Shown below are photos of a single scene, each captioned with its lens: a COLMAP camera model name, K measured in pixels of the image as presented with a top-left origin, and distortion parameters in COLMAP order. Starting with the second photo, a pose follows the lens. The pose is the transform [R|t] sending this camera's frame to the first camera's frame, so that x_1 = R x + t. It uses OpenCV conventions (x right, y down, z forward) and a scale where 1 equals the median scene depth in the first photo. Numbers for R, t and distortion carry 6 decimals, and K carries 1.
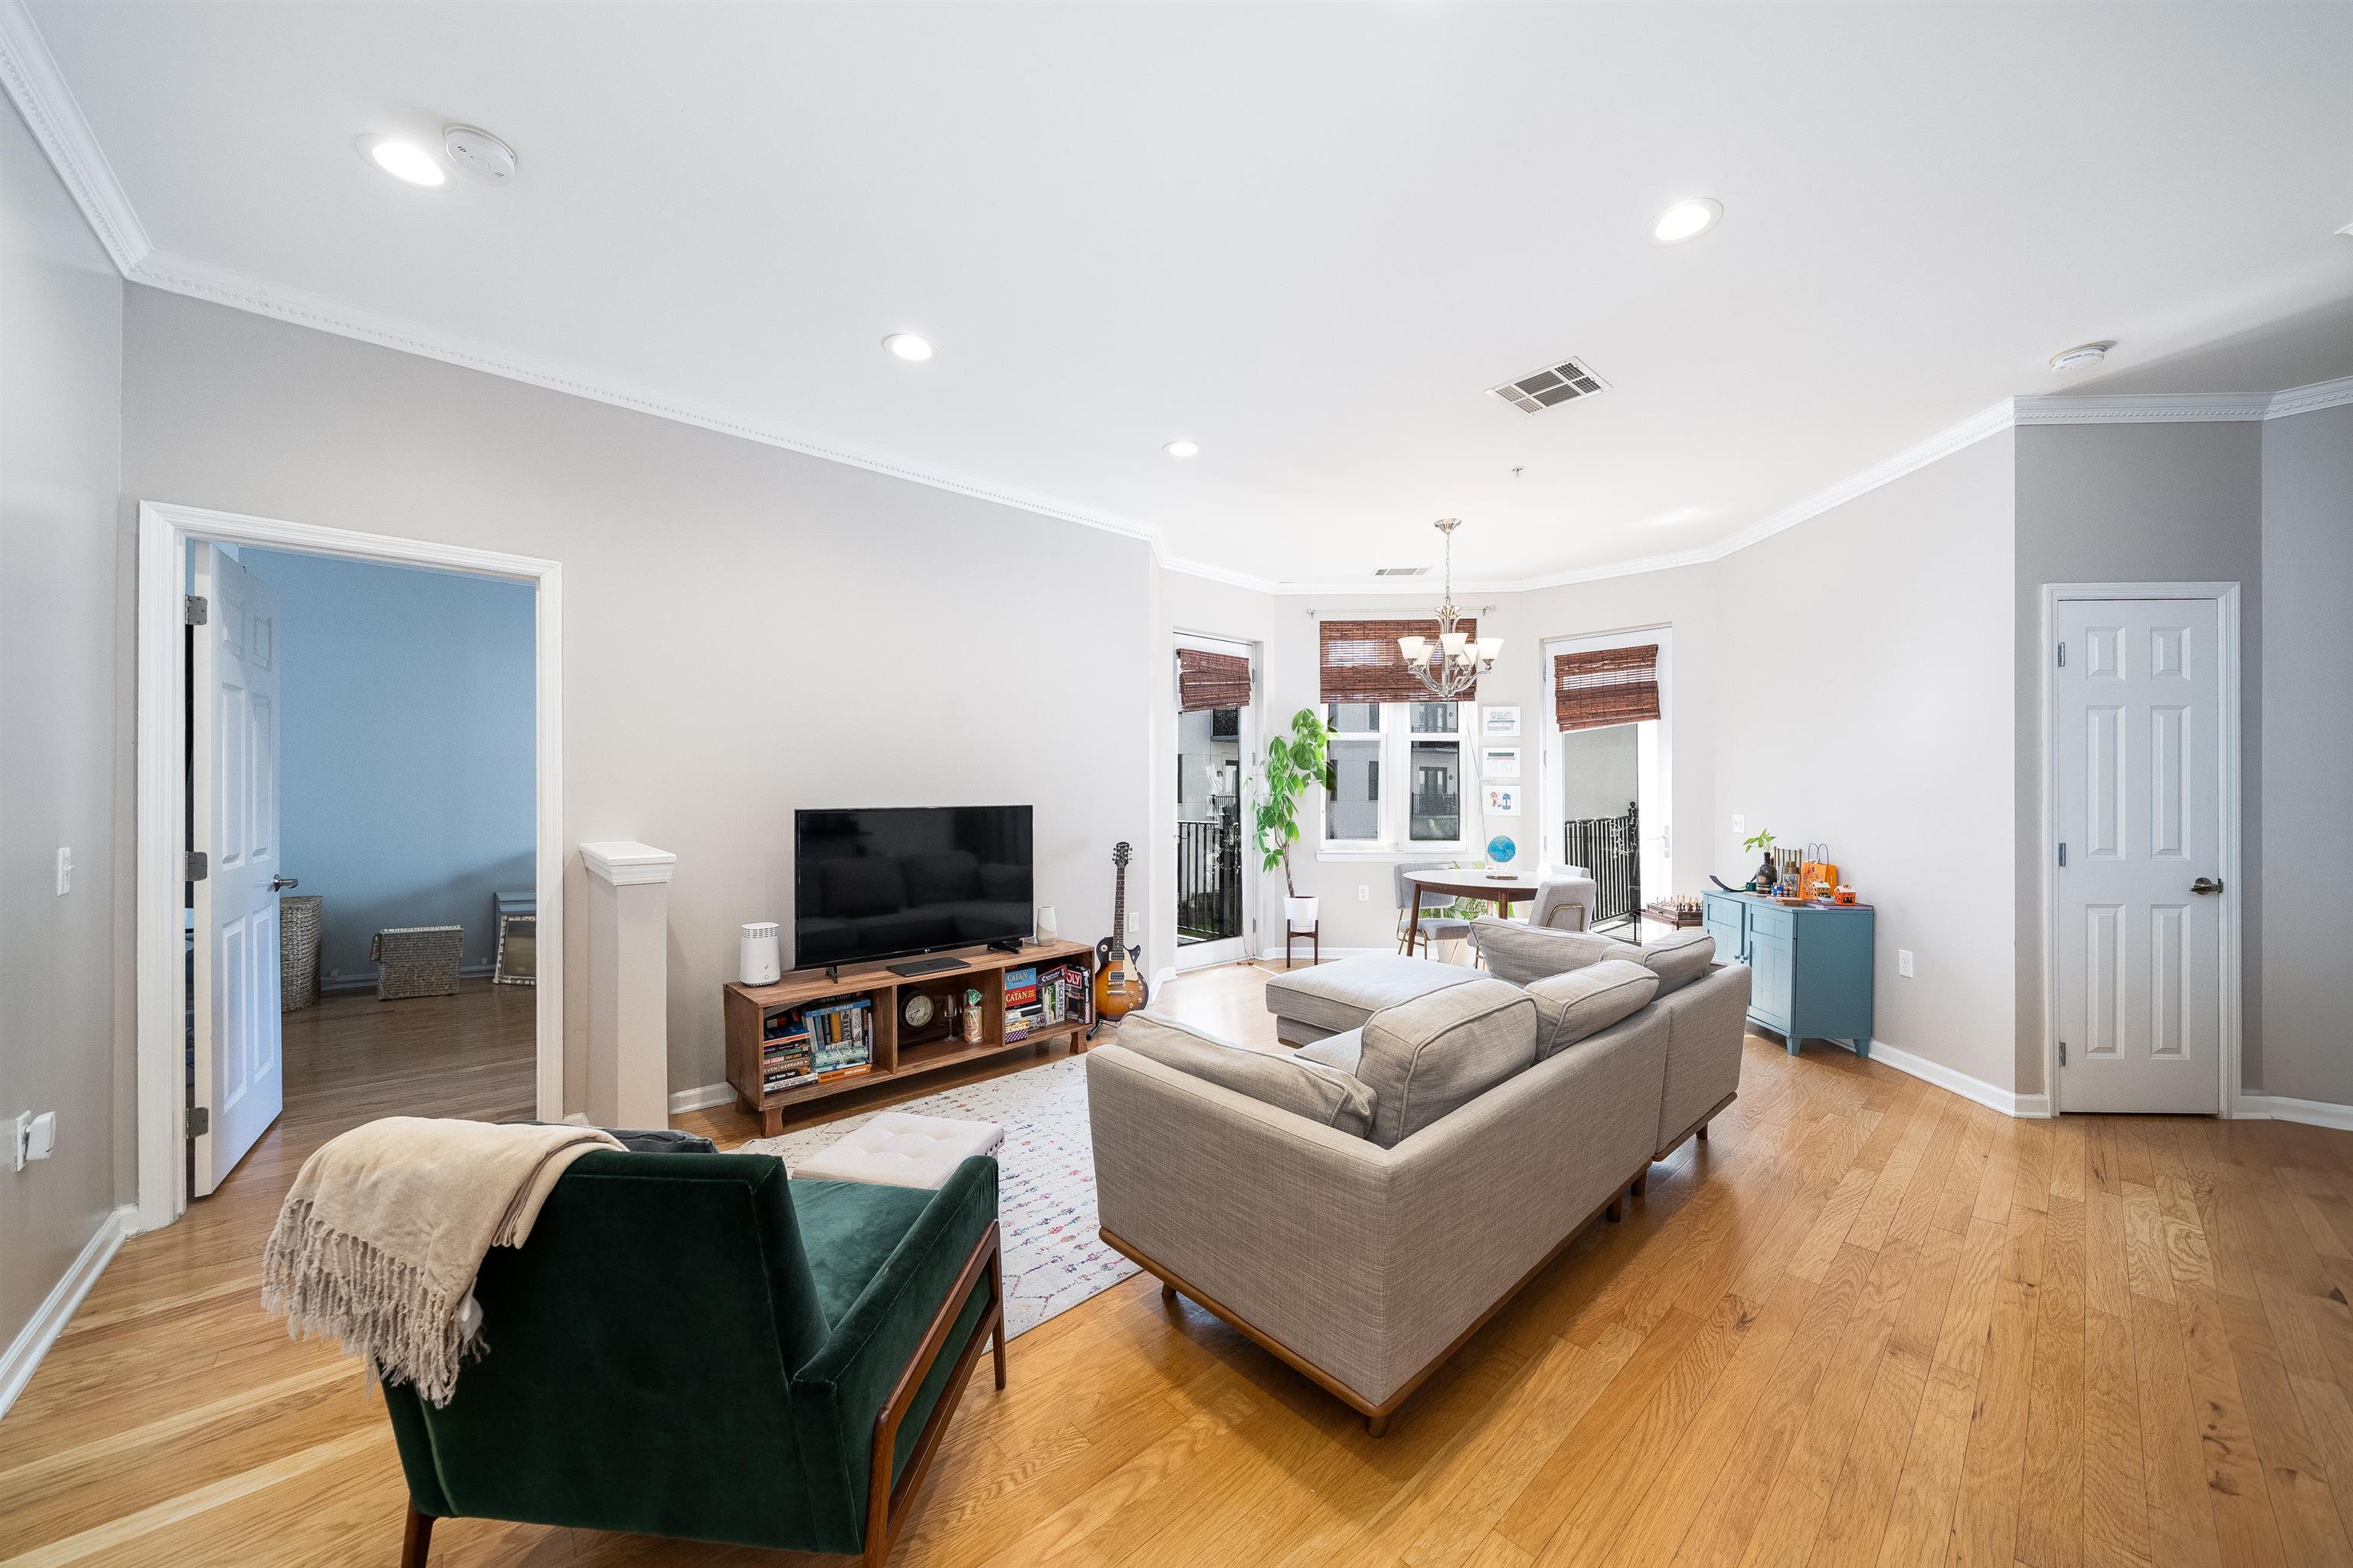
lens RADIAL K [[816.1, 0, 1188.3], [0, 816.1, 789.3], [0, 0, 1]] dist [-0.008822, -0.000102]
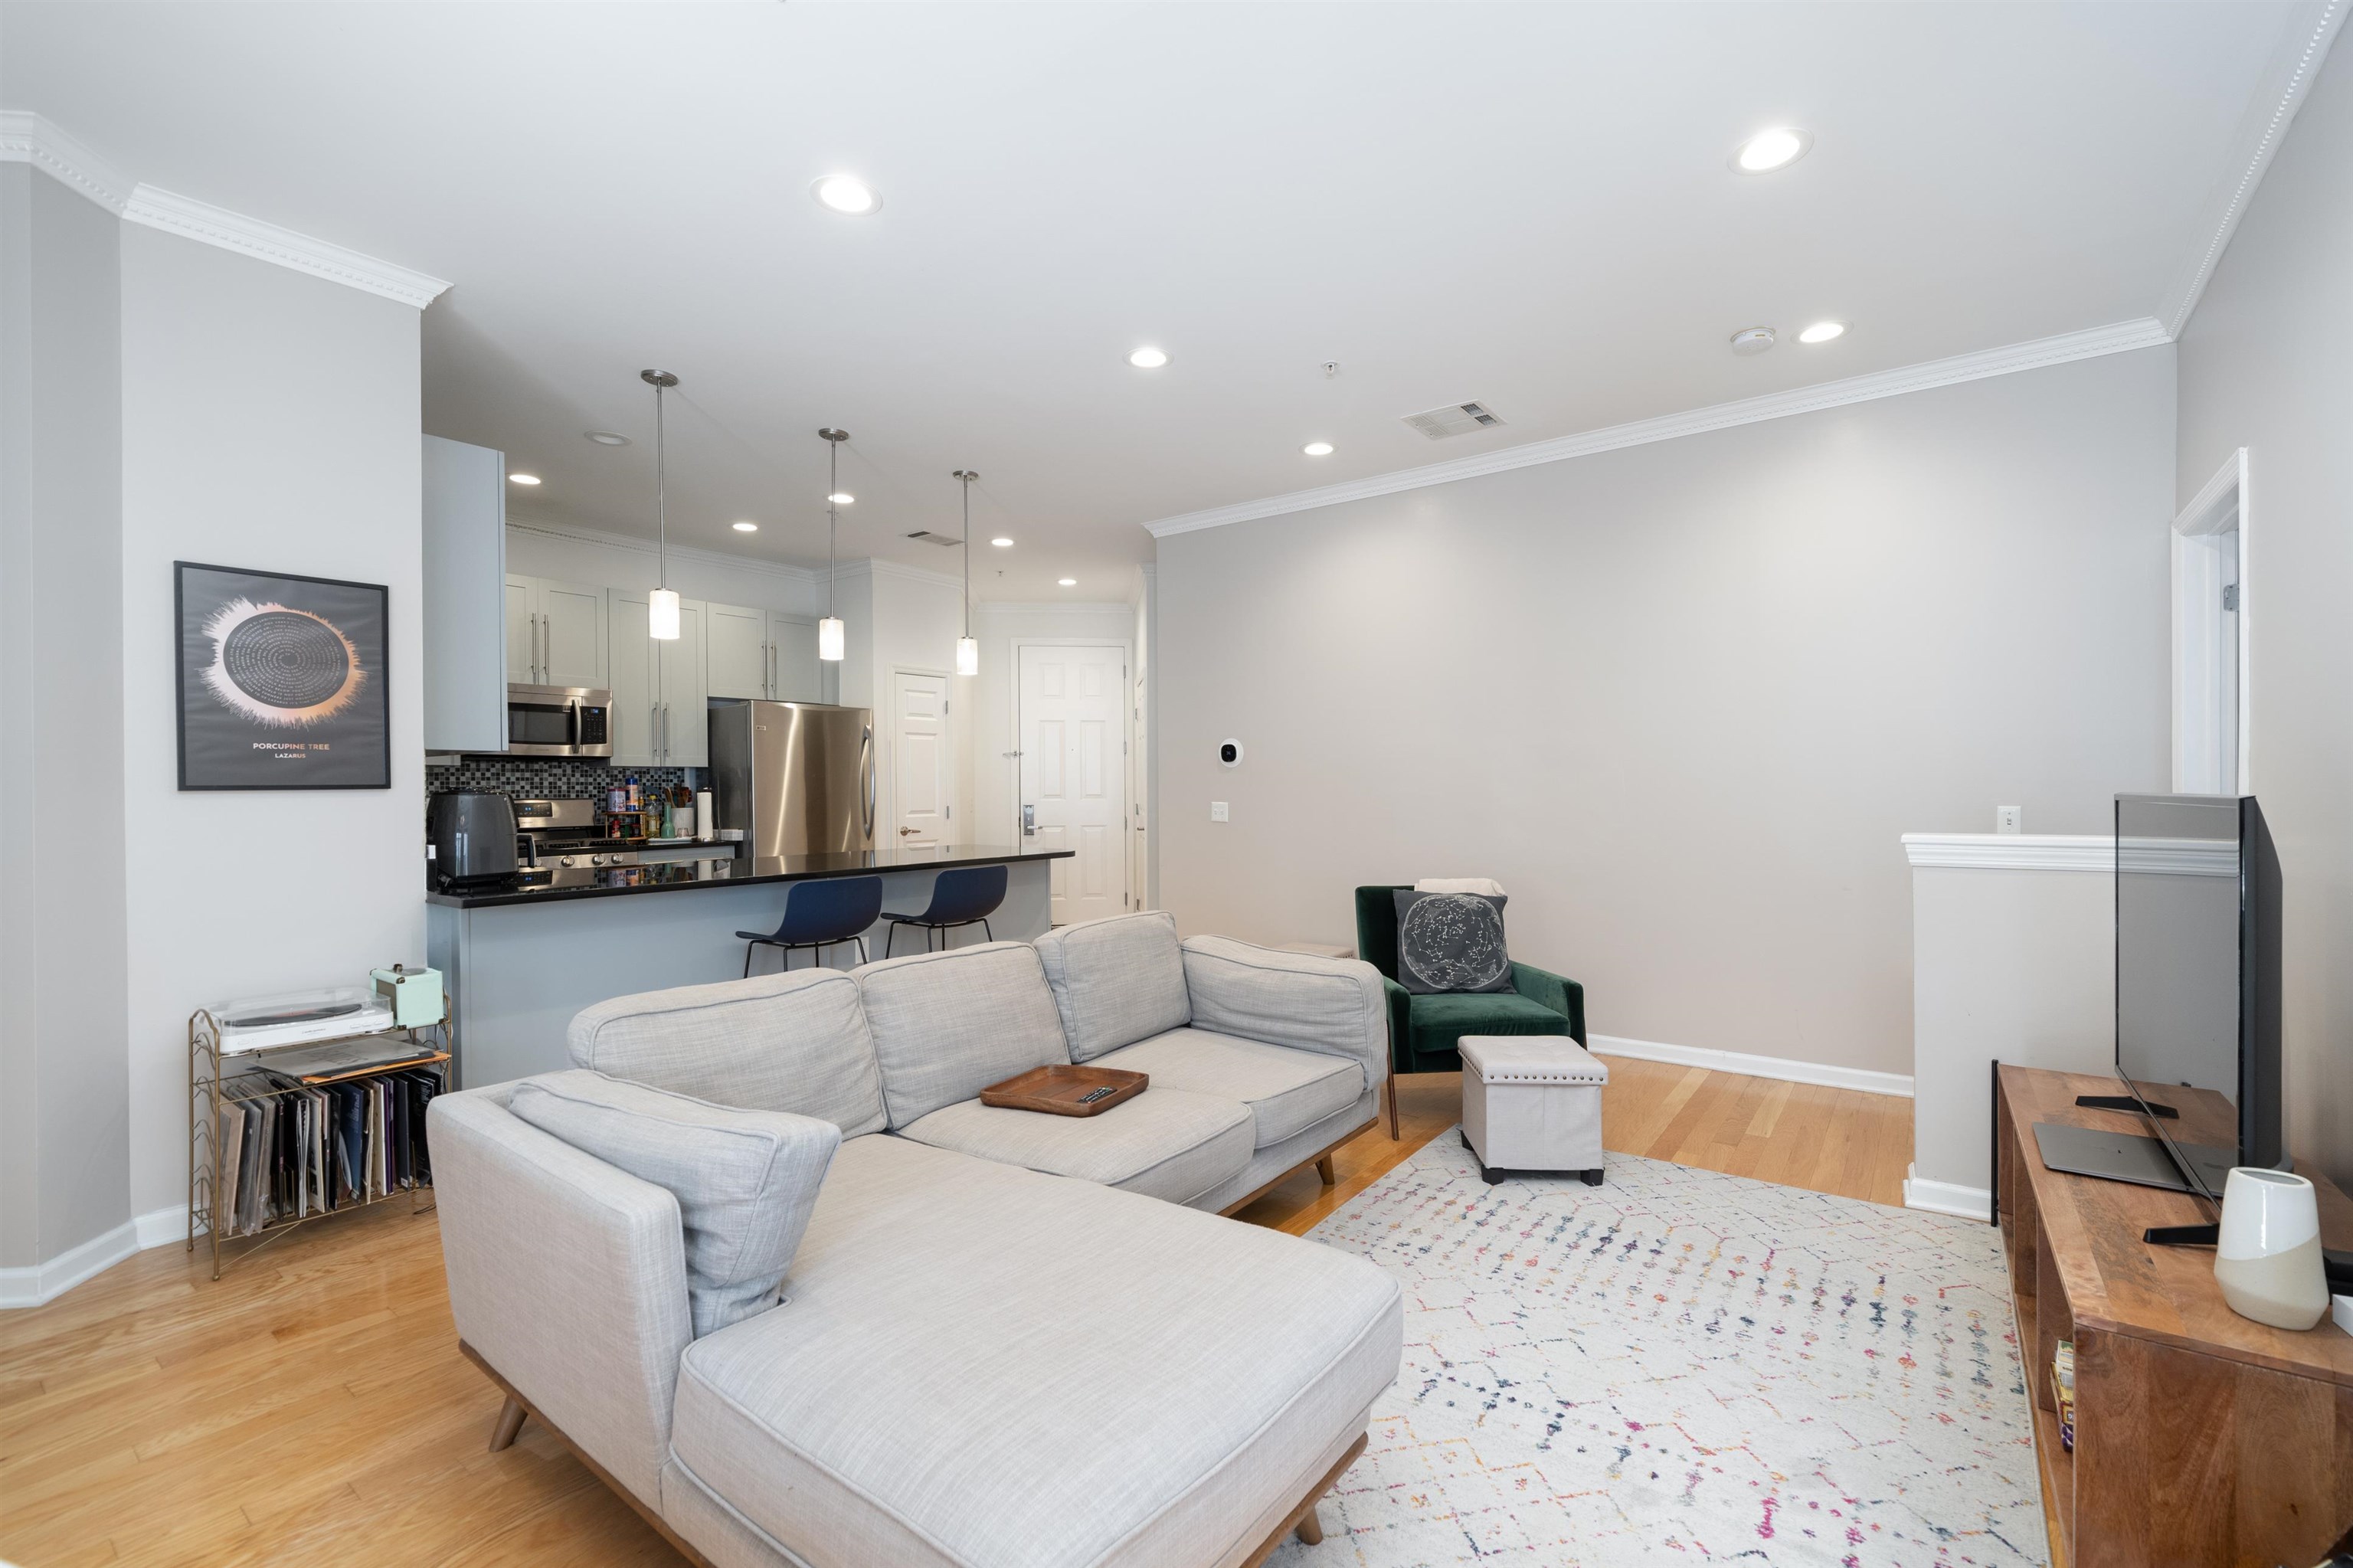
lens RADIAL K [[995.8, 0, 1213.3], [0, 995.8, 792.7], [0, 0, 1]] dist [0.002139, 0.000369]
pose [[-0.976271, 0.009163, -0.216357, 0.244671], [0.007733, 0.999942, 0.007457, 0.012846], [0.216413, 0.005607, -0.976286, 1.279853]]
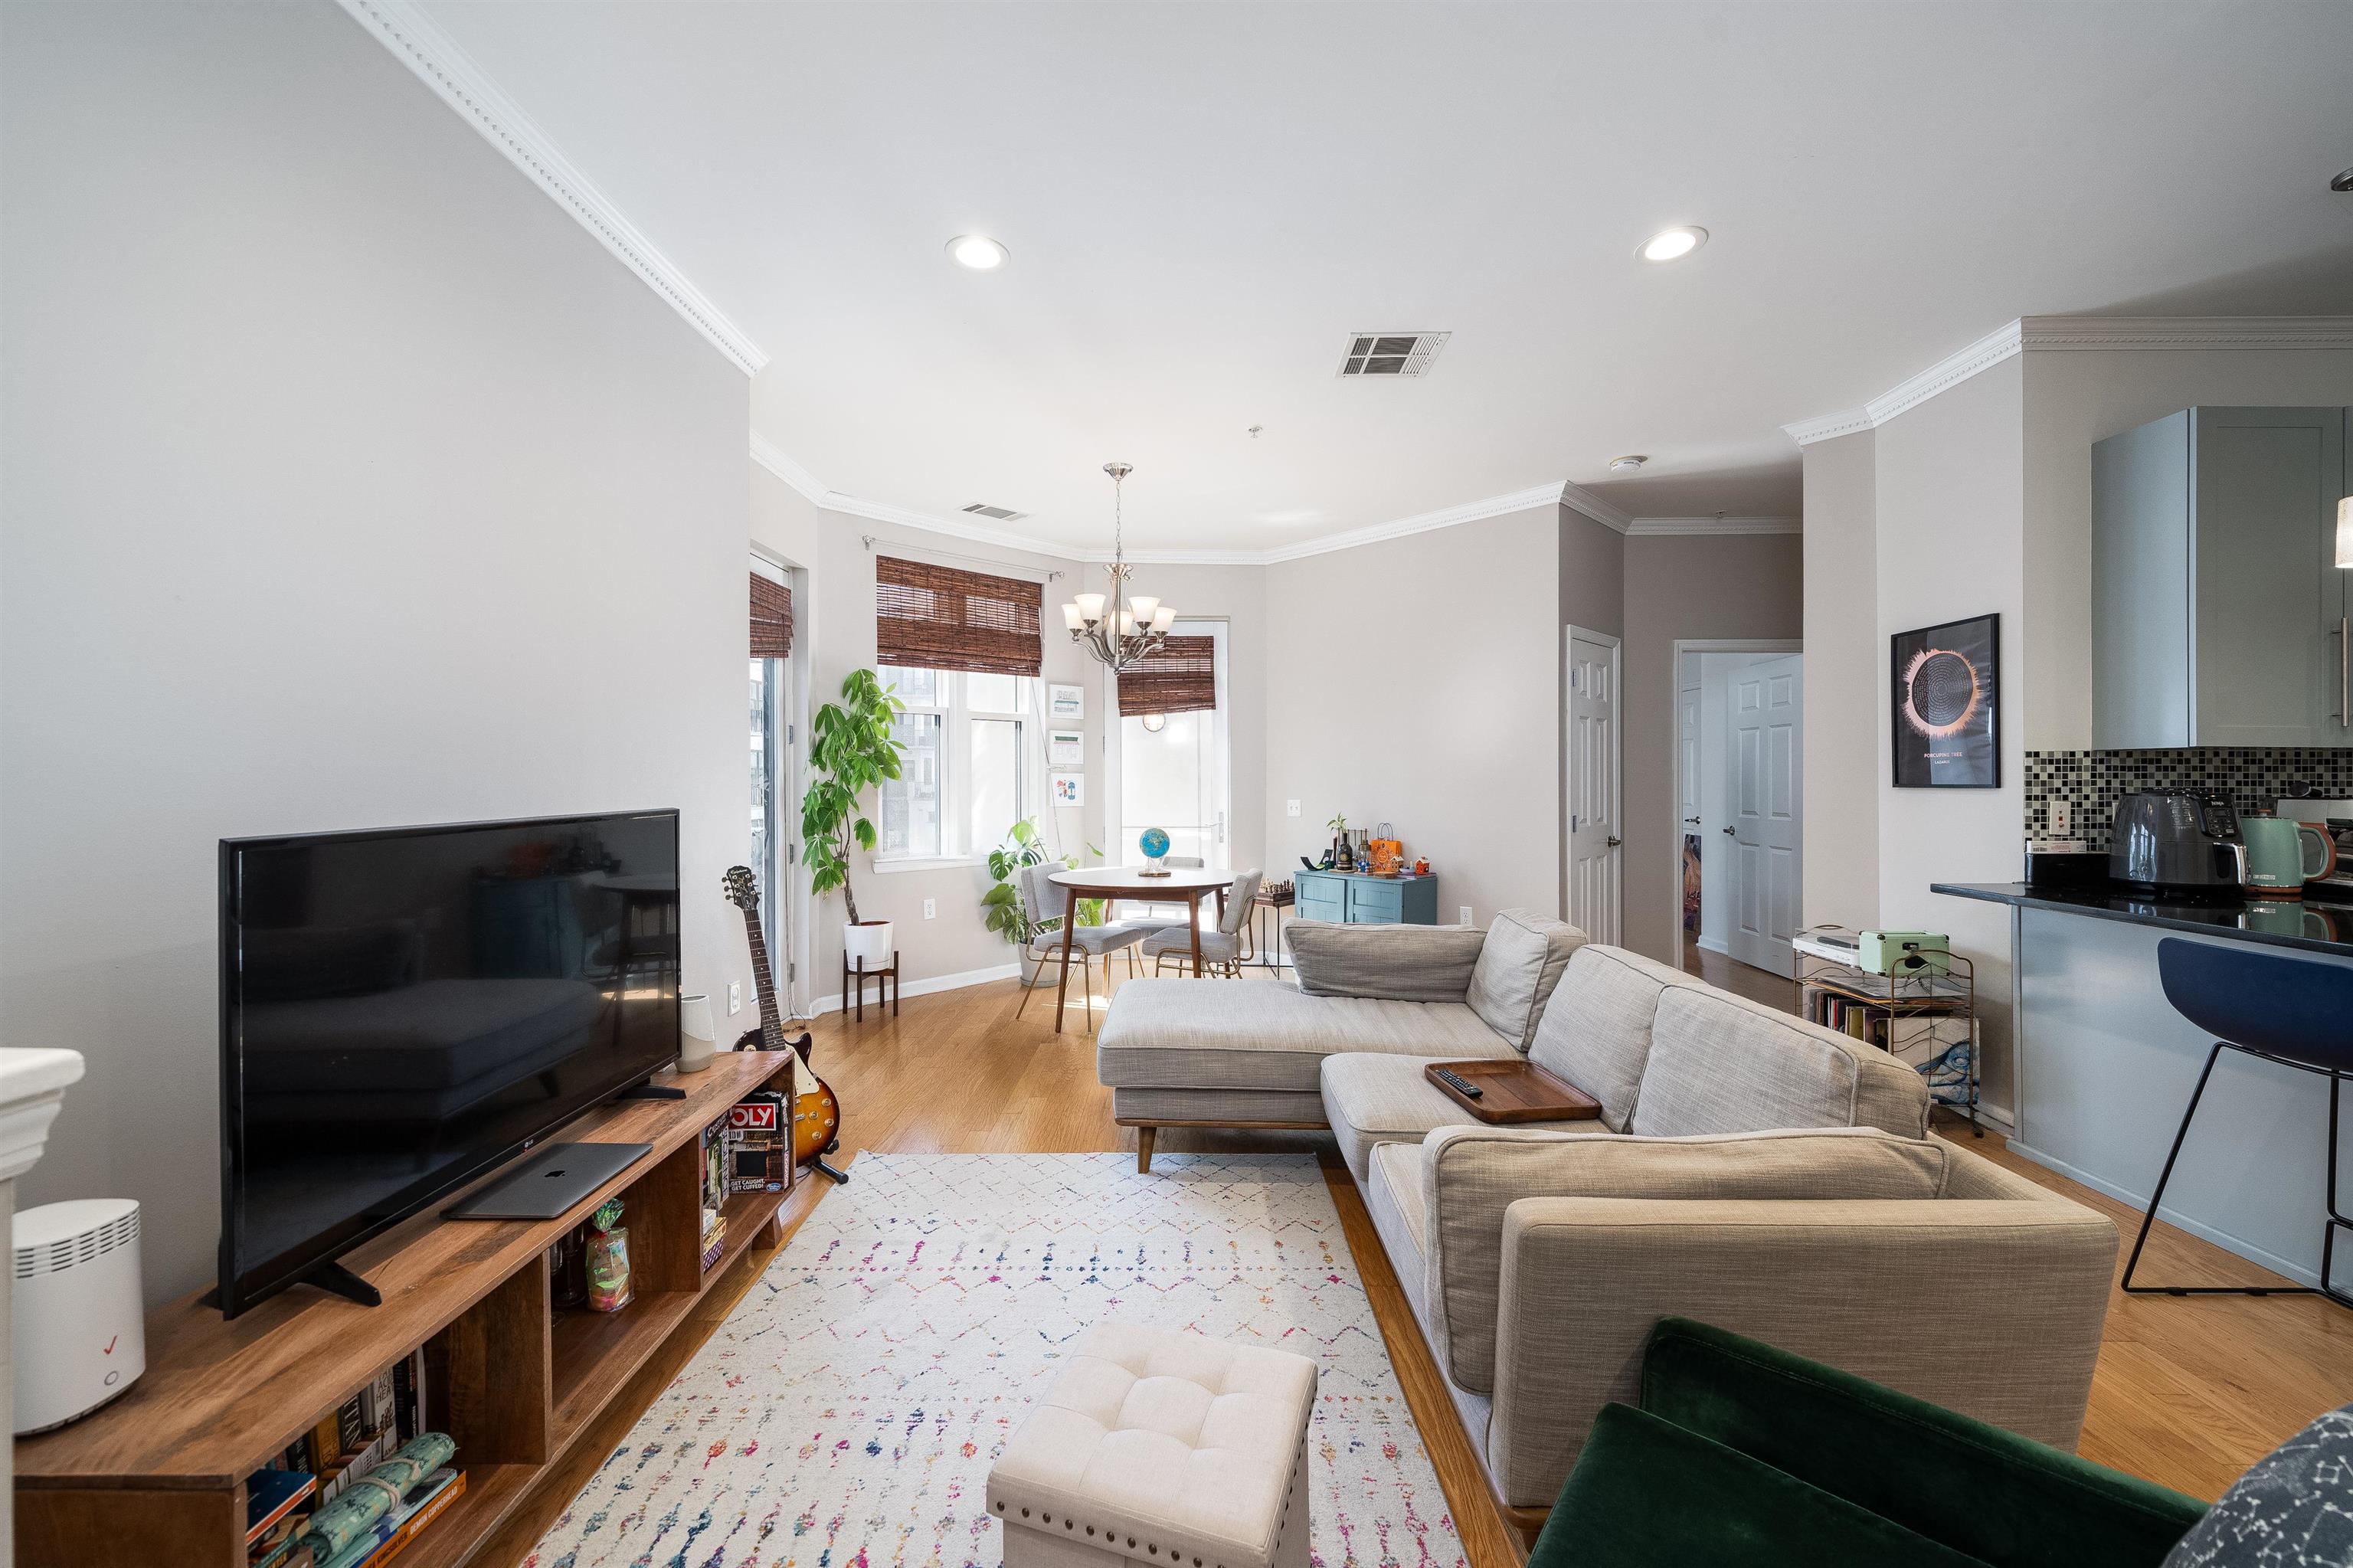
lens RADIAL K [[883.6, 0, 1151.0], [0, 883.6, 779.6], [0, 0, 1]] dist [-0.006457, 0.000269]
pose [[0.689533, -0.004048, 0.724243, -0.396458], [0.002046, 0.999991, 0.003641, -0.001261], [-0.724252, -0.001029, 0.689535, 0.390431]]
